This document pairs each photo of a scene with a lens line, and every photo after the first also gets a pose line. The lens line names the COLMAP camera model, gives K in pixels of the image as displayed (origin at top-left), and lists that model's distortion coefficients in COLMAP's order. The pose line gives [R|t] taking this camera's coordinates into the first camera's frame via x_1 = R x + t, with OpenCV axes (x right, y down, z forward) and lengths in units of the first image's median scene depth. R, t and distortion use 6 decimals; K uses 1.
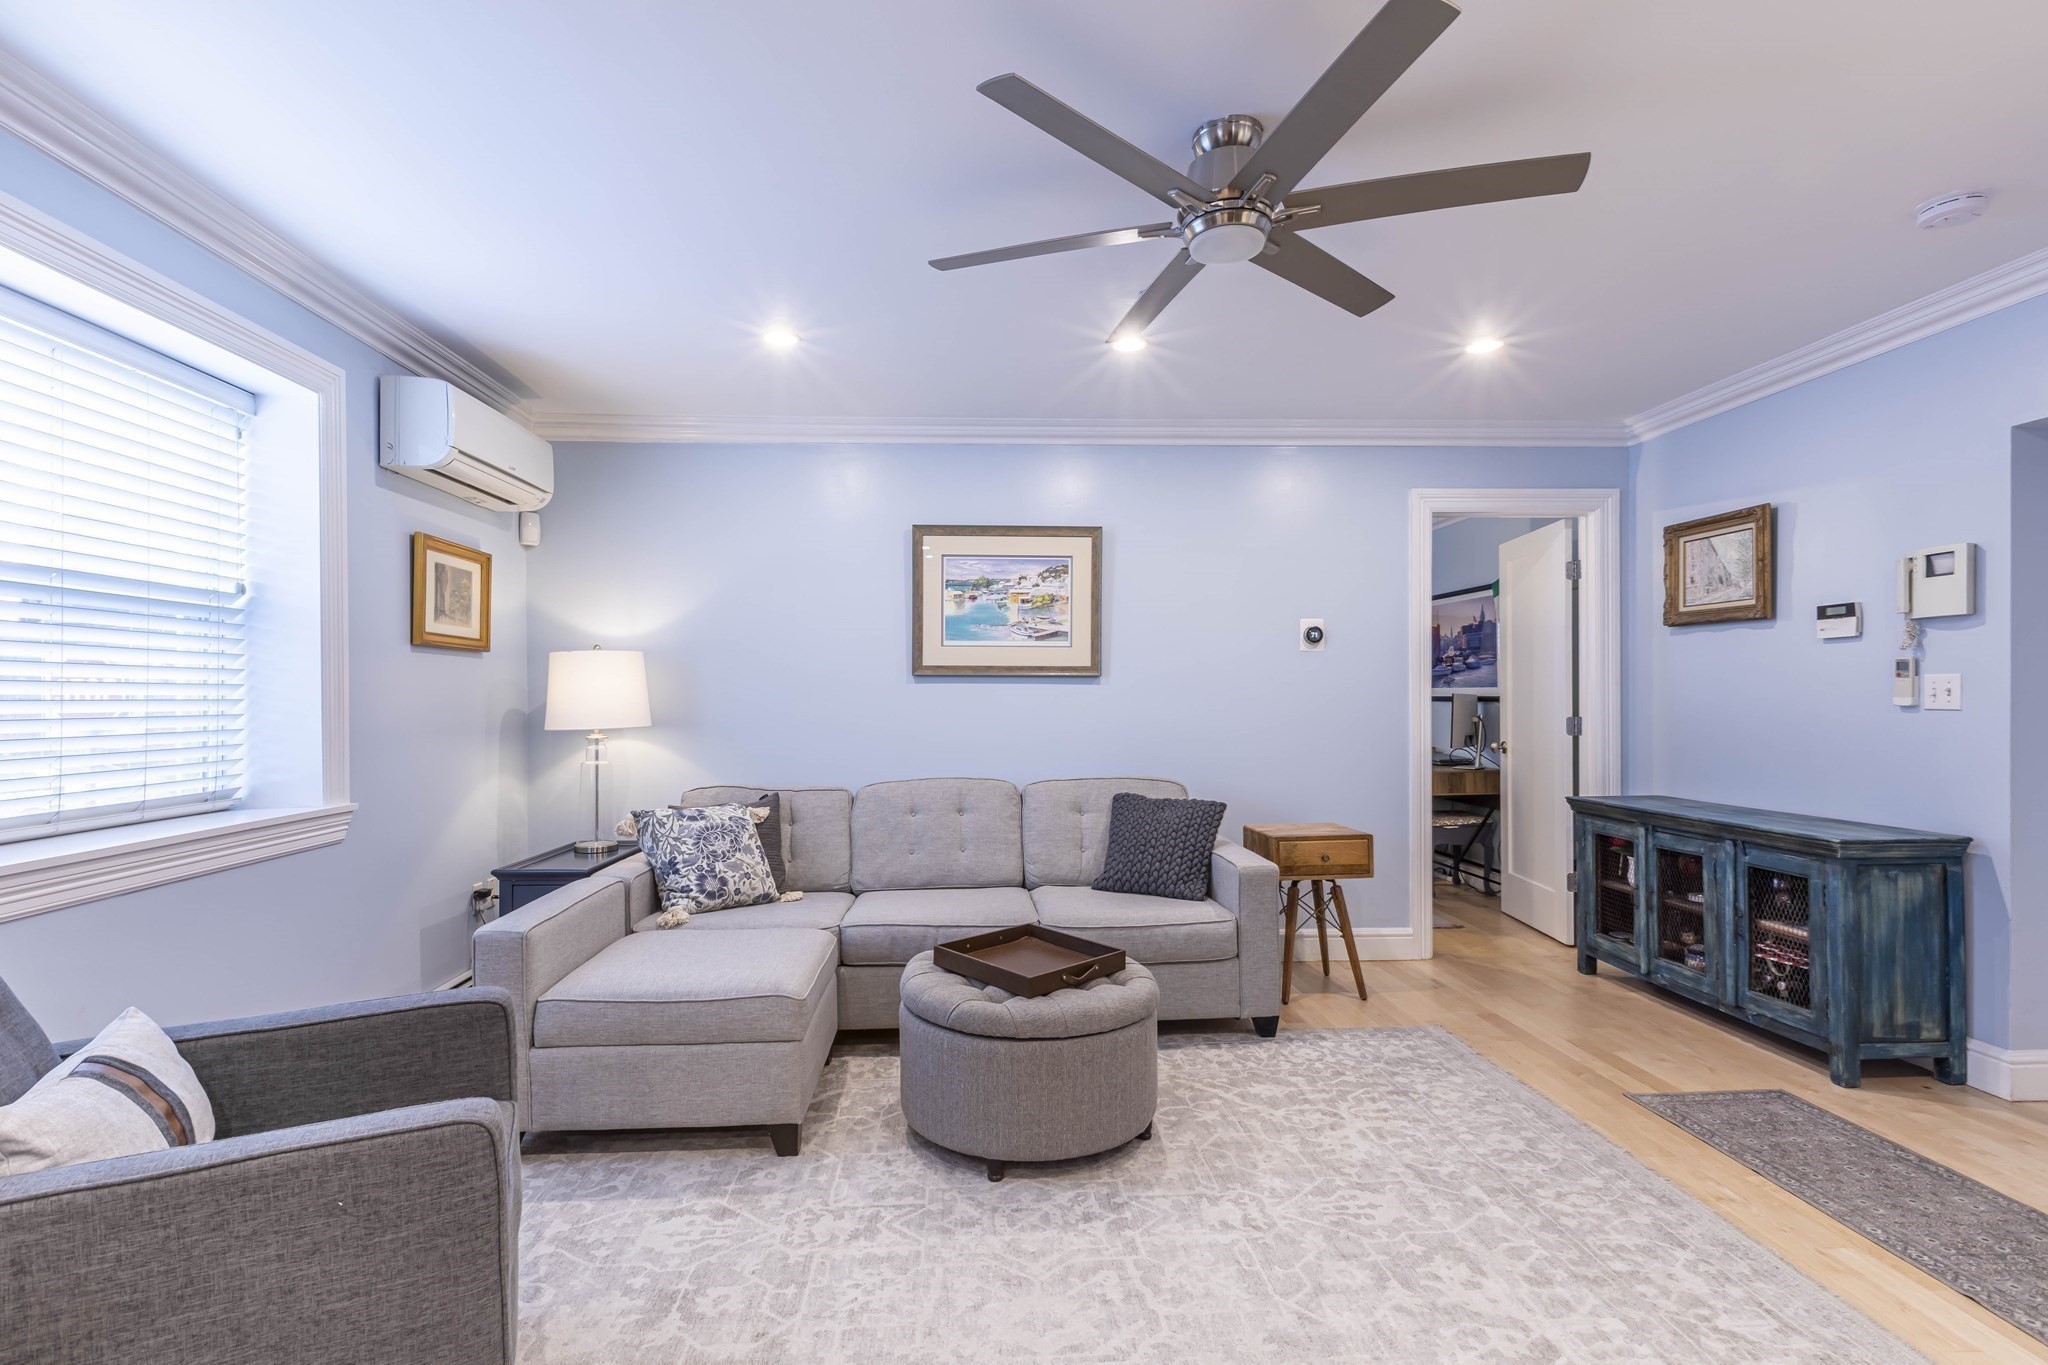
lens RADIAL K [[949.2, 0, 997.2], [0, 949.2, 706.3], [0, 0, 1]] dist [0.000581, 0.000306]
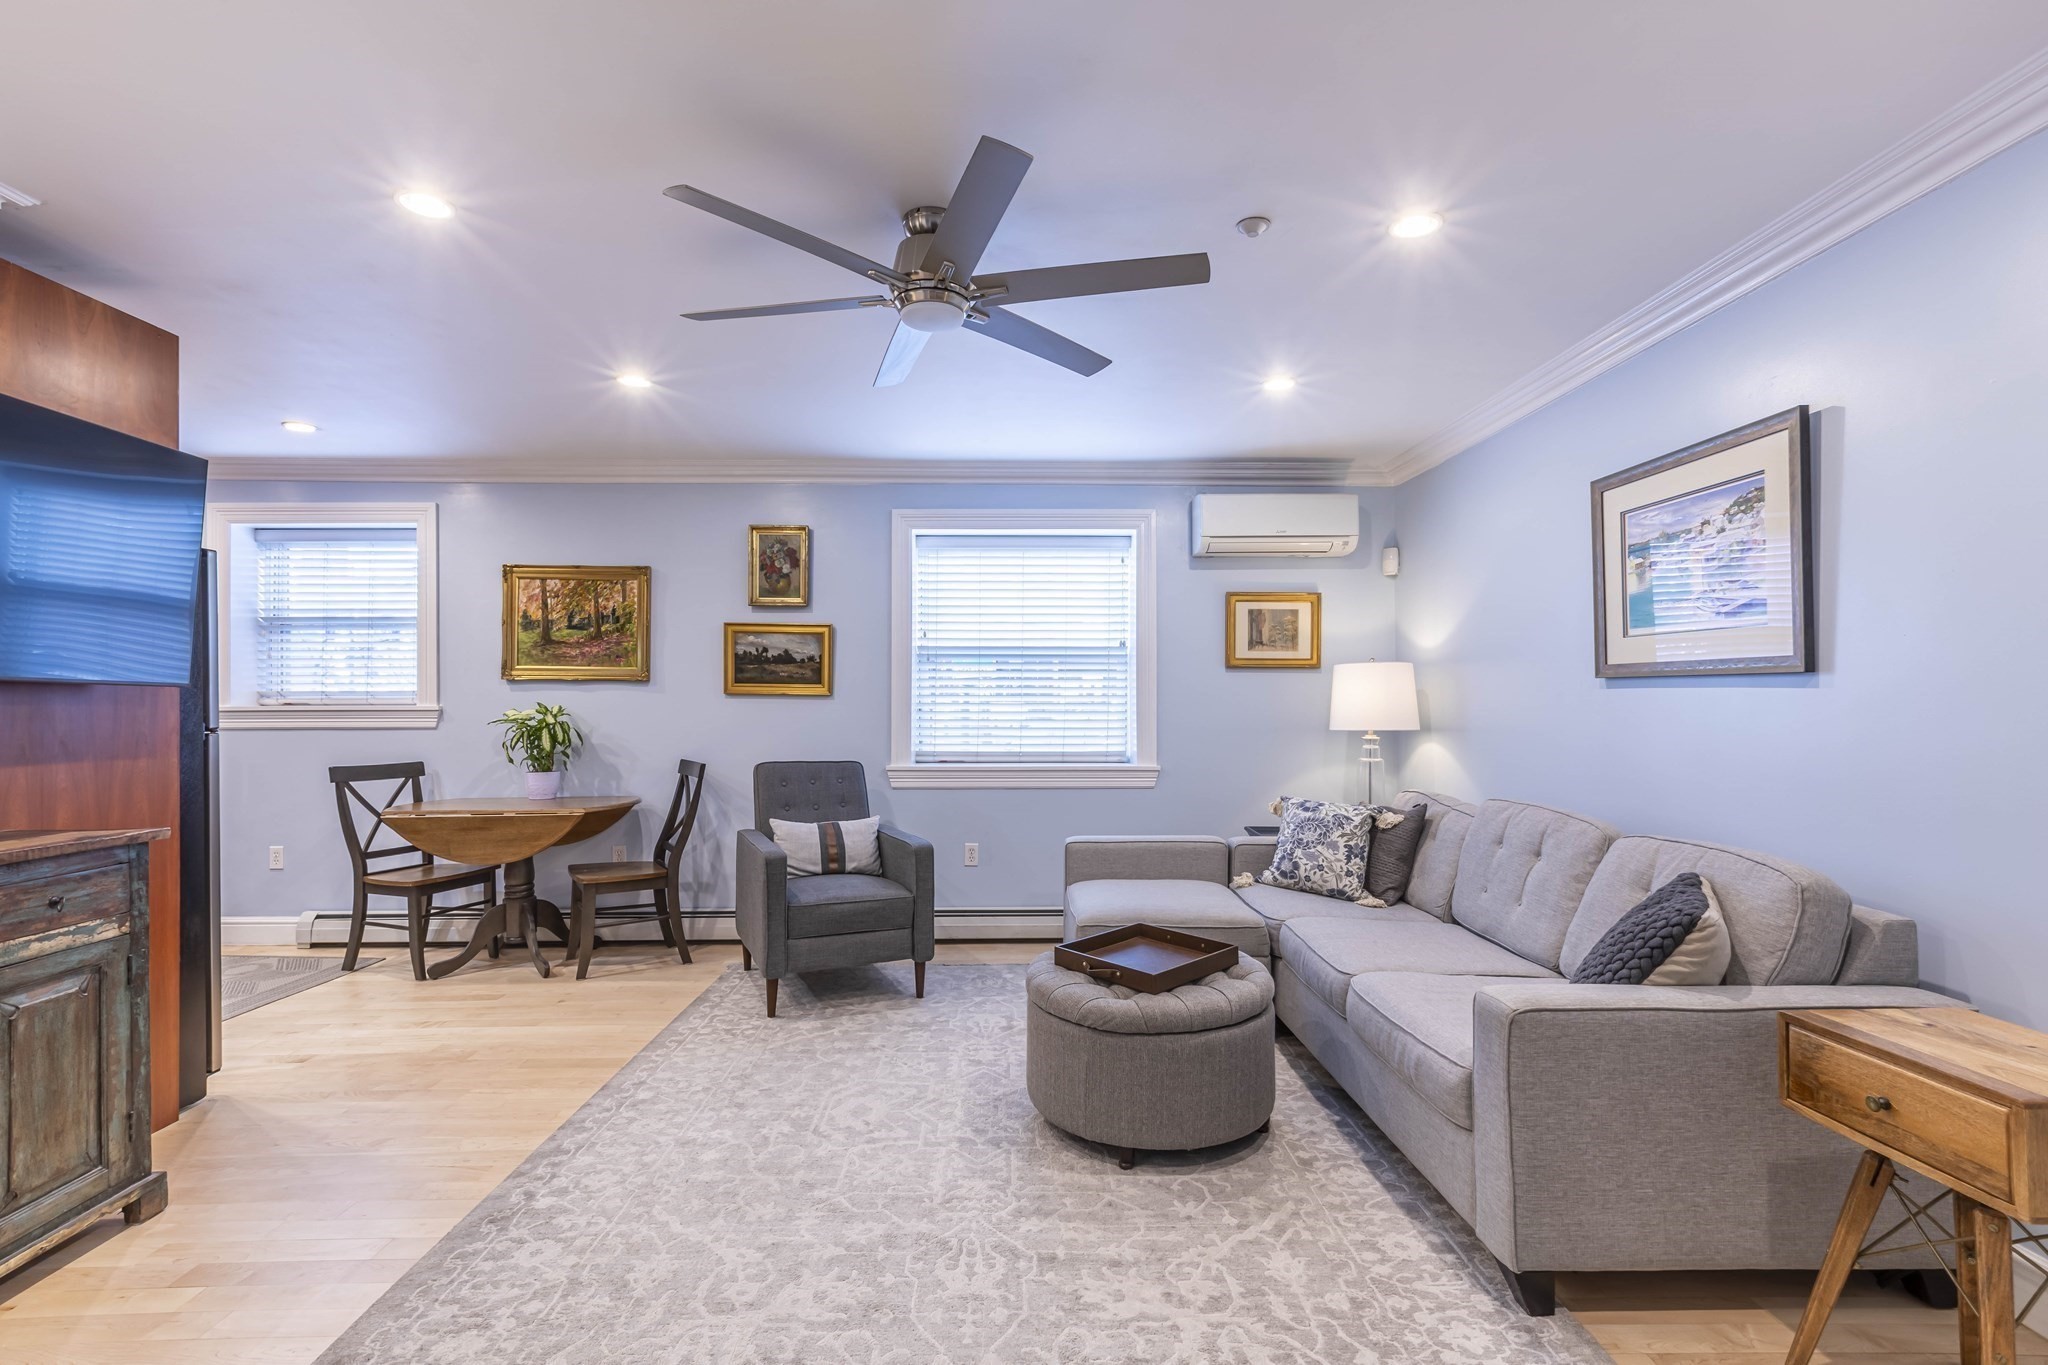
lens RADIAL K [[926.5, 0, 1024.6], [0, 926.5, 694.7], [0, 0, 1]] dist [0.003140, -0.000073]
pose [[-0.020172, -0.002322, -0.999794, 0.788933], [-0.010434, 0.999943, -0.002112, -0.014909], [0.999742, 0.010389, -0.020195, 0.655695]]
